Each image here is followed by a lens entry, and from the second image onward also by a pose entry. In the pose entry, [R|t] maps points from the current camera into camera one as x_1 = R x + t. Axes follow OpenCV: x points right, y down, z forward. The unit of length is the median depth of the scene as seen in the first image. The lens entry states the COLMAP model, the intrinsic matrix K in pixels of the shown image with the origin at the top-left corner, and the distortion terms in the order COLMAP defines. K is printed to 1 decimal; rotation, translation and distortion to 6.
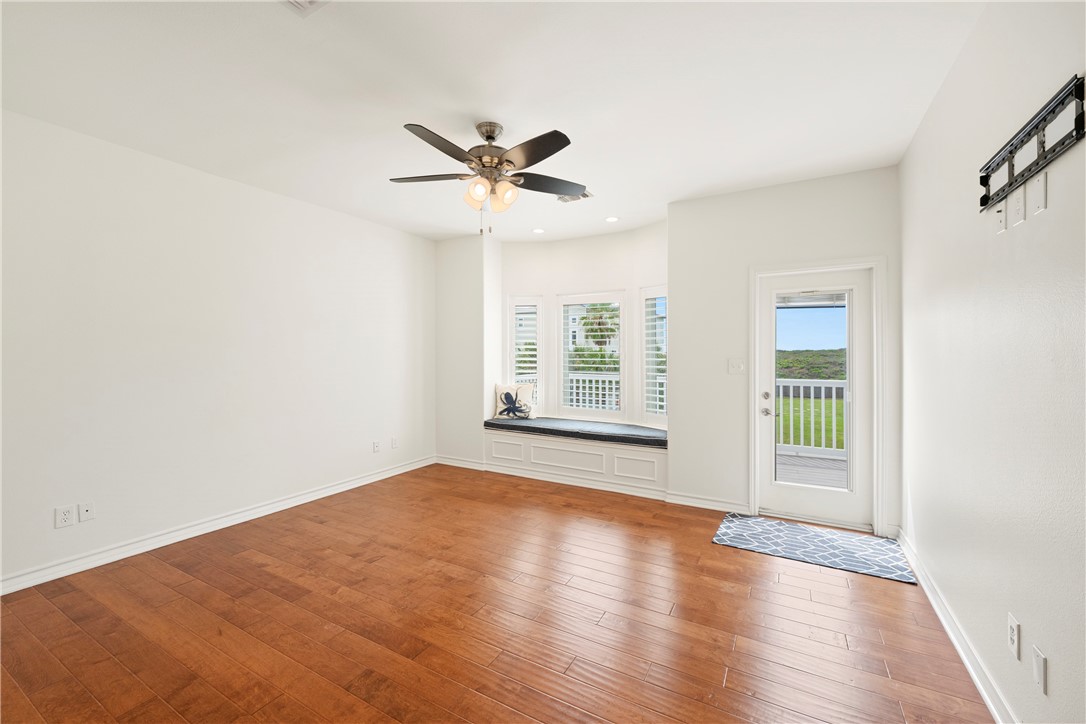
lens RADIAL K [[435.7, 0, 543.0], [0, 435.7, 362.0], [0, 0, 1]] dist [-0.000199, -0.000161]
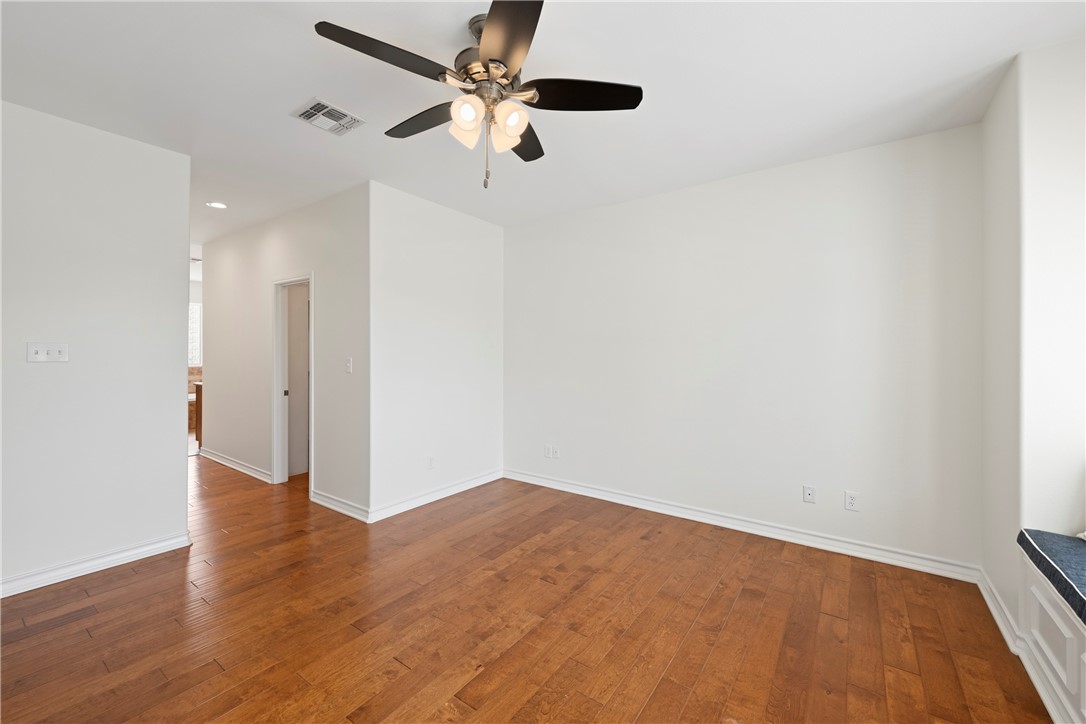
lens RADIAL K [[435.7, 0, 543.0], [0, 435.7, 362.0], [0, 0, 1]] dist [-0.000199, -0.000161]
pose [[-0.100581, 0.022702, -0.994670, 0.470402], [-0.023782, 0.999399, 0.025215, -0.020319], [0.994645, 0.026191, -0.099981, 0.993189]]
